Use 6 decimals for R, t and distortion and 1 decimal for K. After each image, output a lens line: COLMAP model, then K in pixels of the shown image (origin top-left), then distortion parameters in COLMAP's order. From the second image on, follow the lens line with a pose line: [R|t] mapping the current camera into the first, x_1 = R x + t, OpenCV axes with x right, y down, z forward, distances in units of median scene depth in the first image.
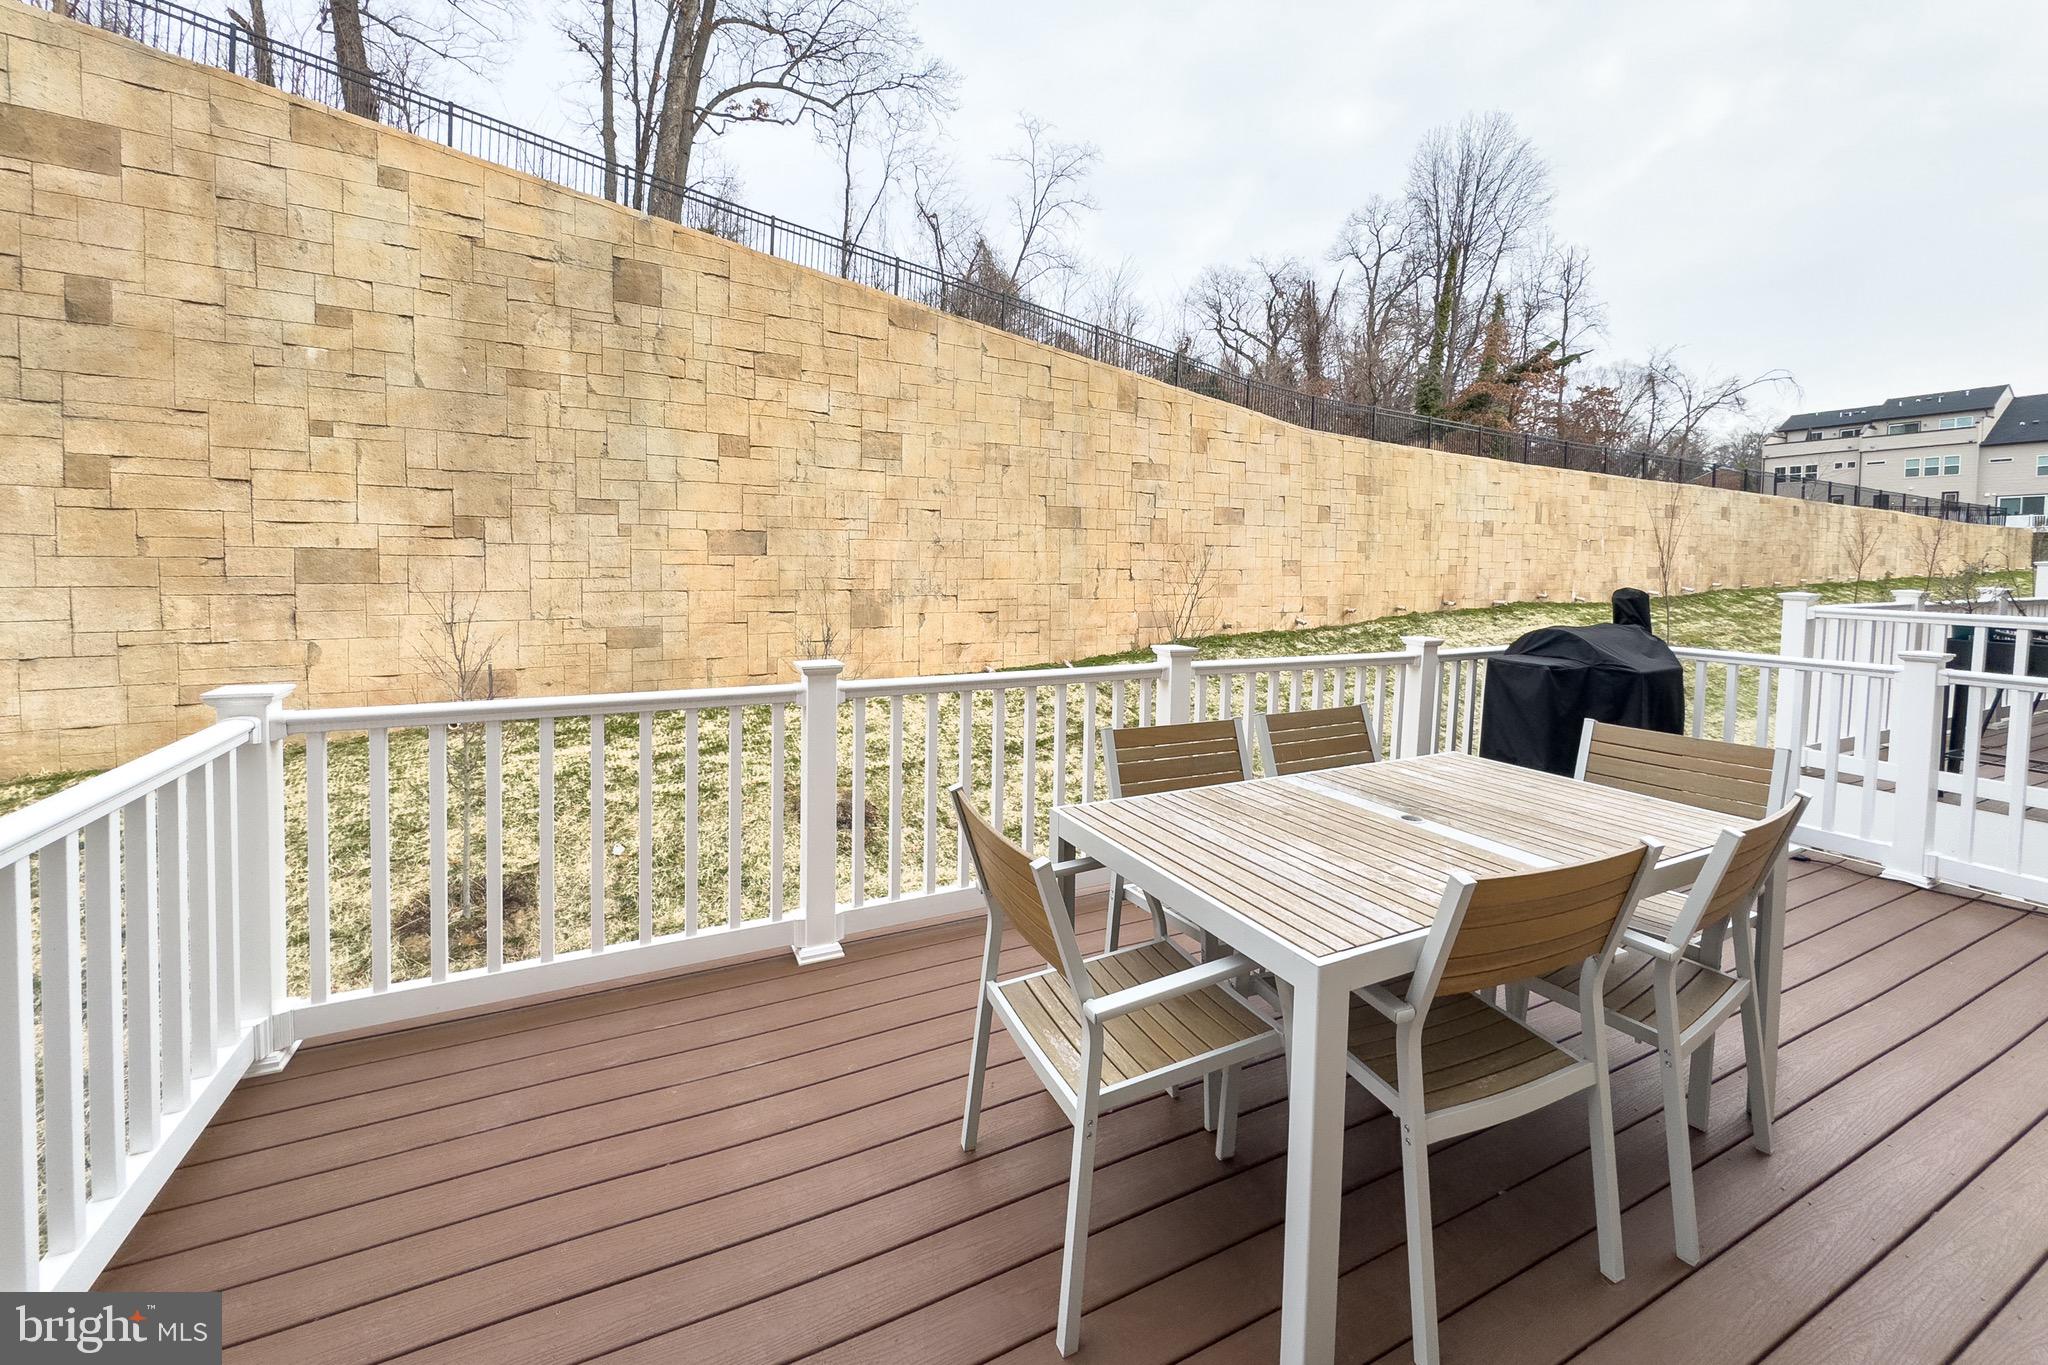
lens RADIAL K [[801.5, 0, 998.5], [0, 801.5, 595.6], [0, 0, 1]] dist [-0.001498, -0.000425]
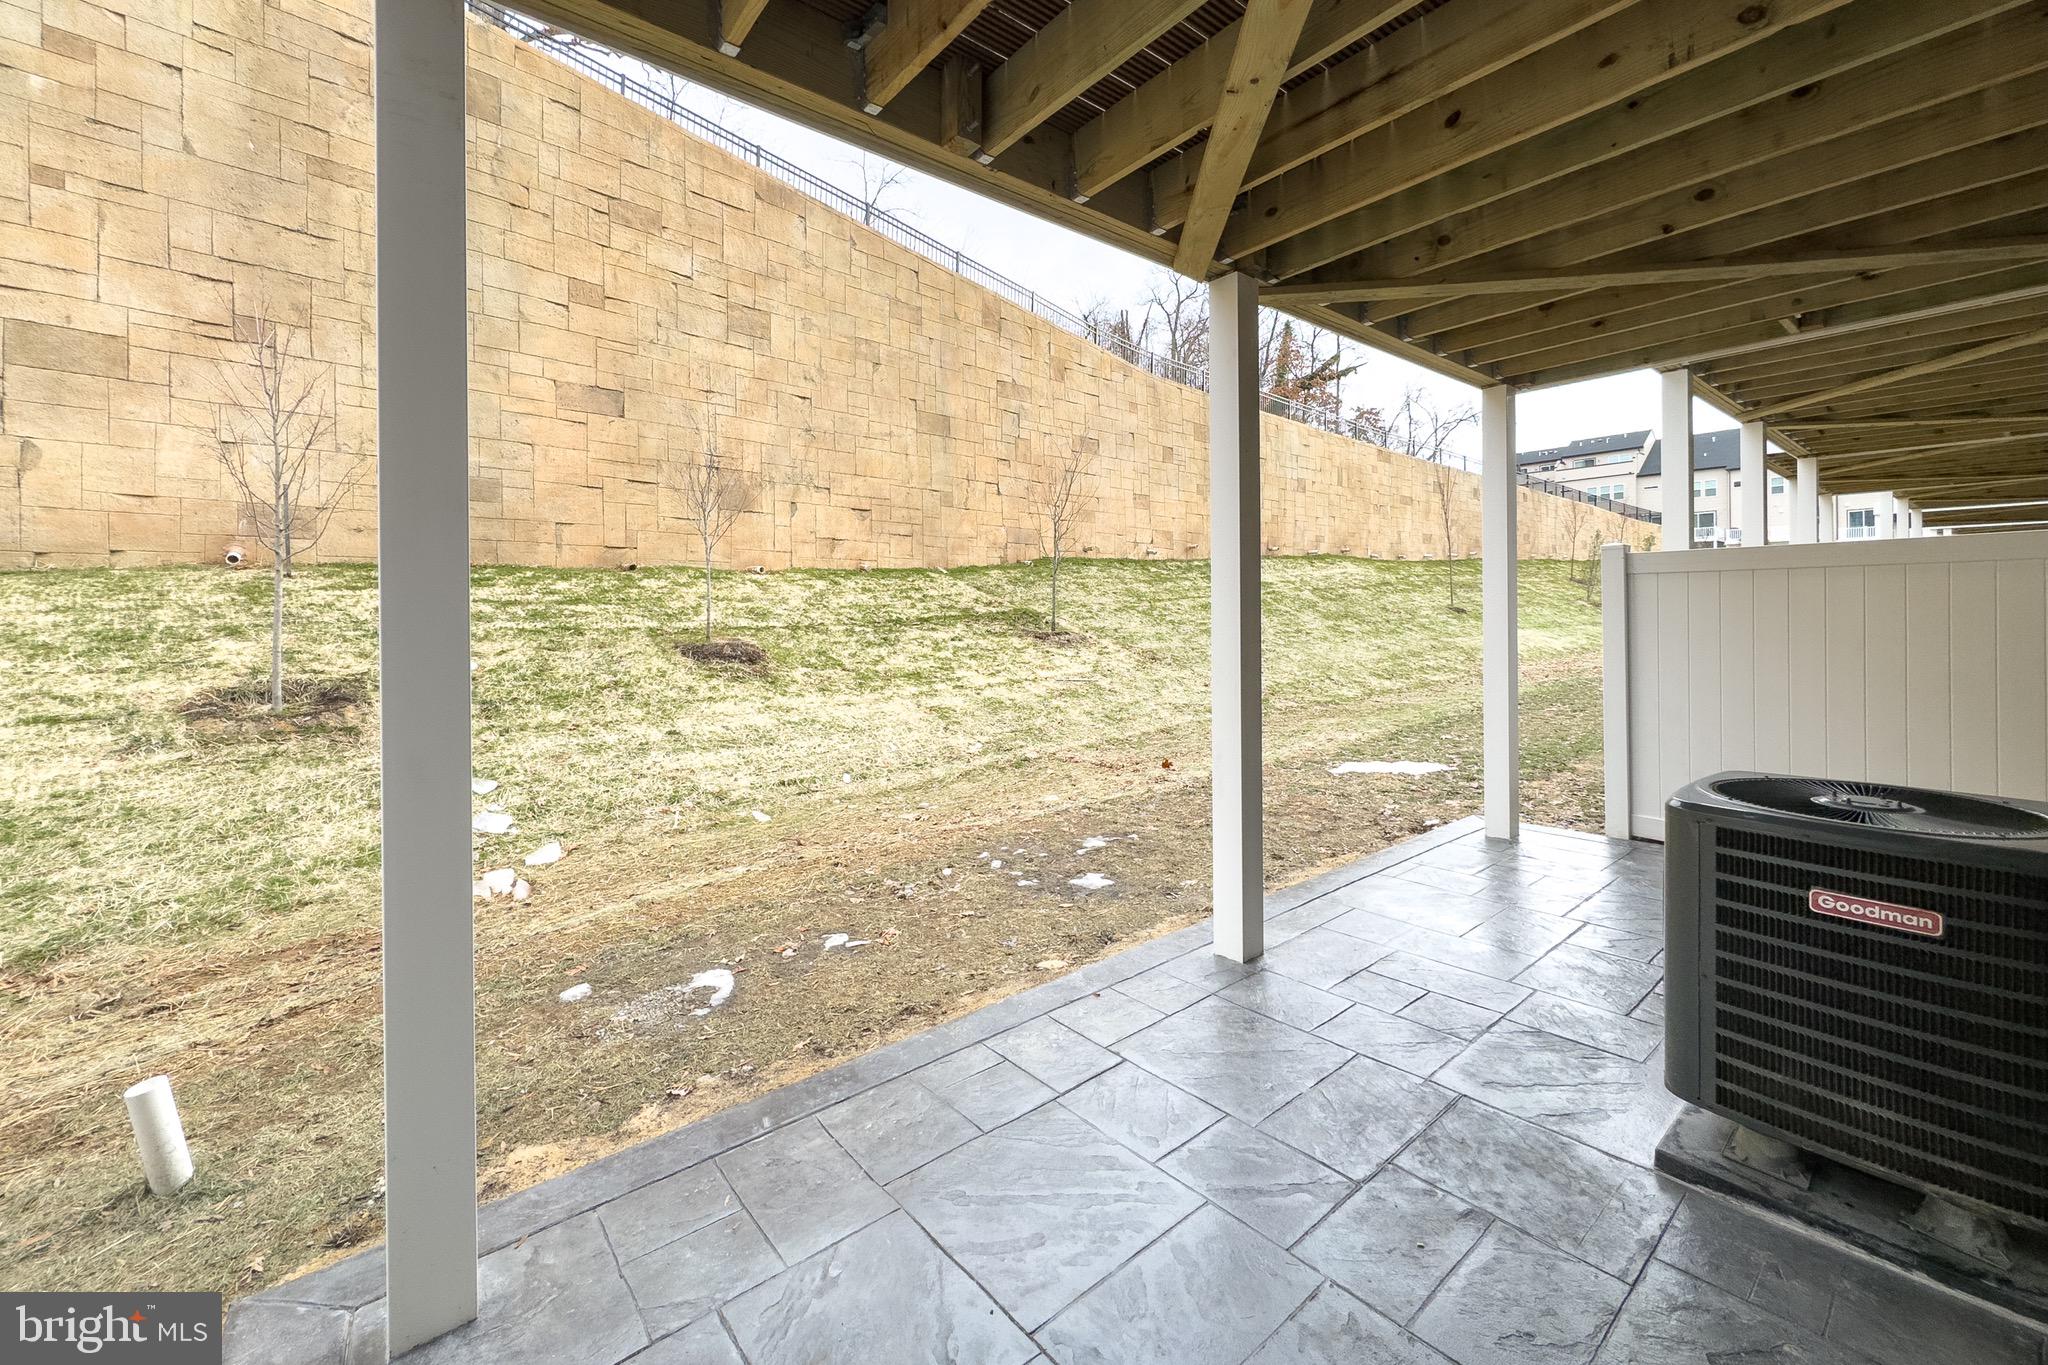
lens RADIAL K [[801.5, 0, 988.7], [0, 801.5, 623.9], [0, 0, 1]] dist [-0.001498, -0.000425]
pose [[0.976943, -0.014795, 0.212987, -0.076134], [0.022910, 0.999100, -0.035685, 0.211620], [-0.212267, 0.039741, 0.976403, 0.028361]]
